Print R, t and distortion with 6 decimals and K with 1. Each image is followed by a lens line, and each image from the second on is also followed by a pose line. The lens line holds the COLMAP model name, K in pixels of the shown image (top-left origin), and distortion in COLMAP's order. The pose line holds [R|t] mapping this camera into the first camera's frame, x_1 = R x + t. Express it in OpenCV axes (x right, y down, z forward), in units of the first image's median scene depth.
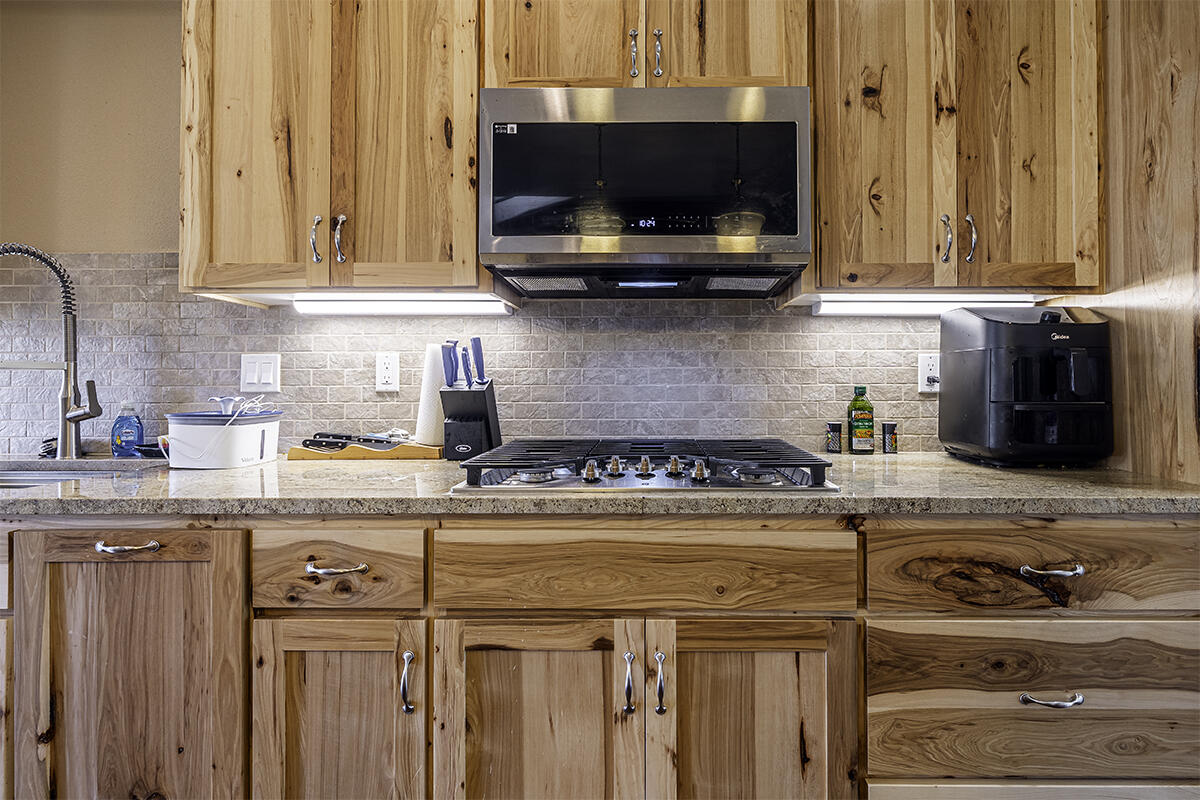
lens RADIAL K [[545.2, 0, 674.7], [0, 545.2, 376.3], [0, 0, 1]] dist [-0.001837, -0.000332]
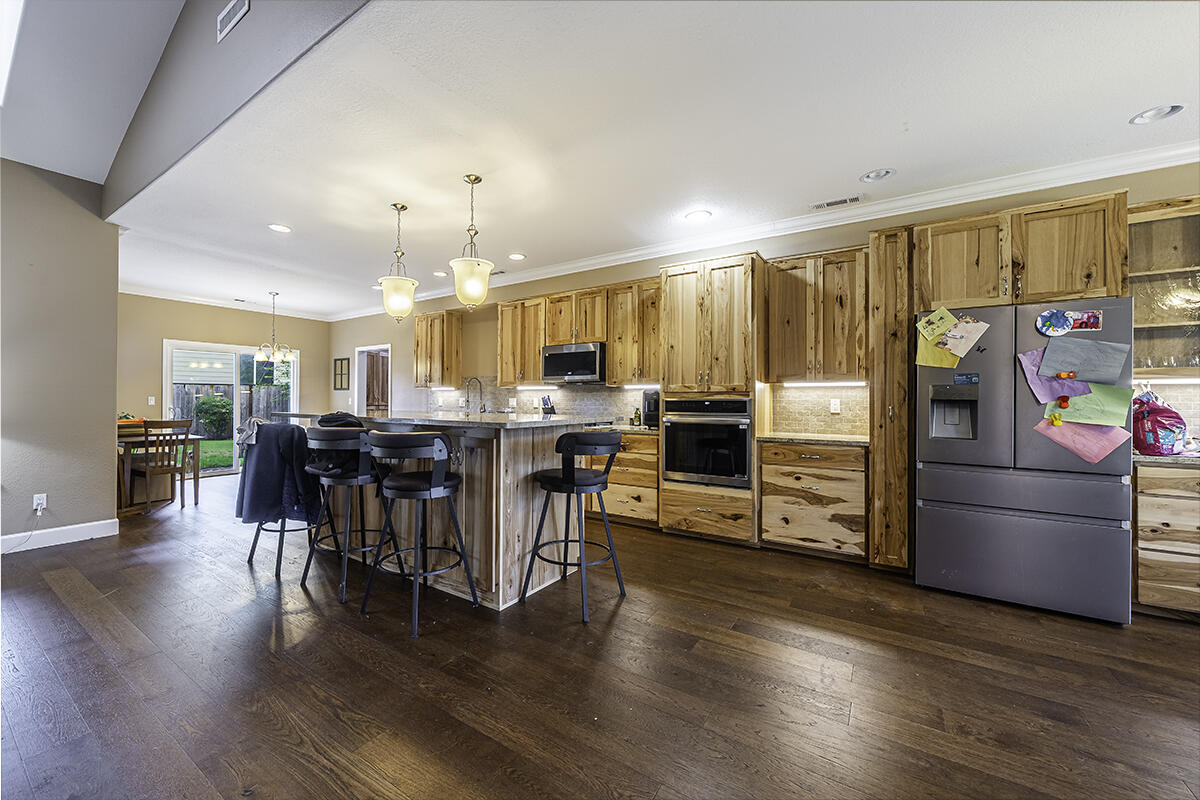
lens RADIAL K [[472.5, 0, 555.5], [0, 472.5, 397.0], [0, 0, 1]] dist [-0.000953, -0.000068]
pose [[0.816811, -0.000405, -0.576906, 2.095582], [0.002290, 0.999994, 0.002540, -0.078351], [0.576901, -0.003396, 0.816807, -2.311691]]
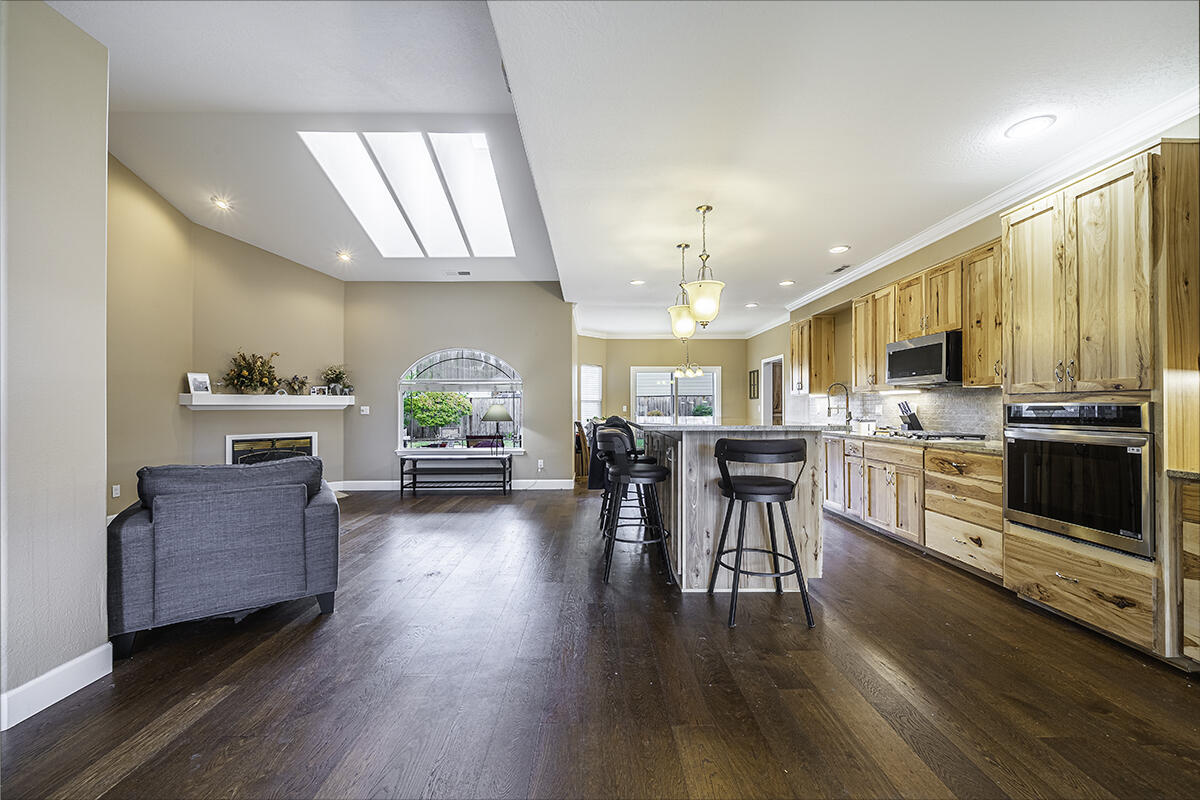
lens RADIAL K [[458.8, 0, 598.0], [0, 458.8, 405.8], [0, 0, 1]] dist [0.000552, 0.000065]
pose [[0.019457, -0.002682, -0.999807, 2.969802], [0.012237, 0.999922, -0.002444, -0.065443], [0.999736, -0.012187, 0.019488, -1.235340]]
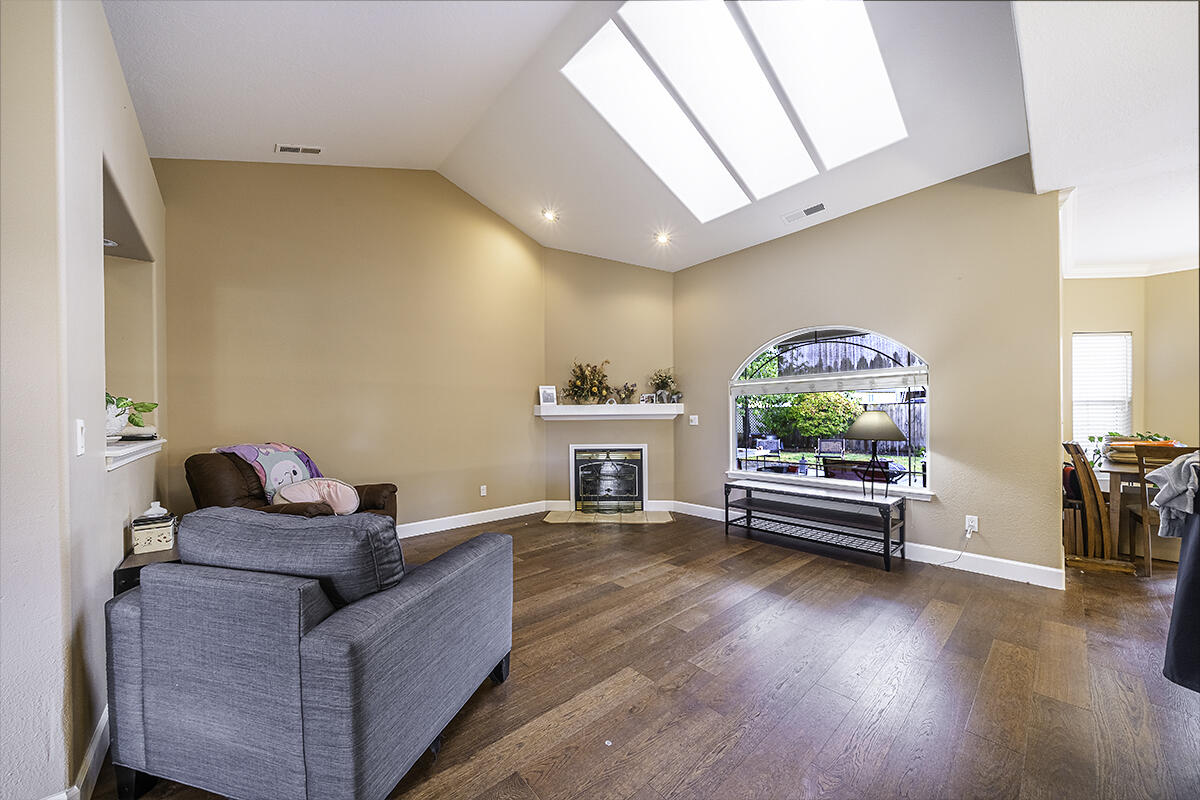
lens RADIAL K [[418.0, 0, 602.8], [0, 418.0, 417.5], [0, 0, 1]] dist [-0.000129, 0.000017]
pose [[-0.742700, 0.006699, -0.669591, 1.090368], [0.015065, 0.999864, -0.006706, -0.072743], [0.669455, -0.015068, -0.742700, -1.402877]]
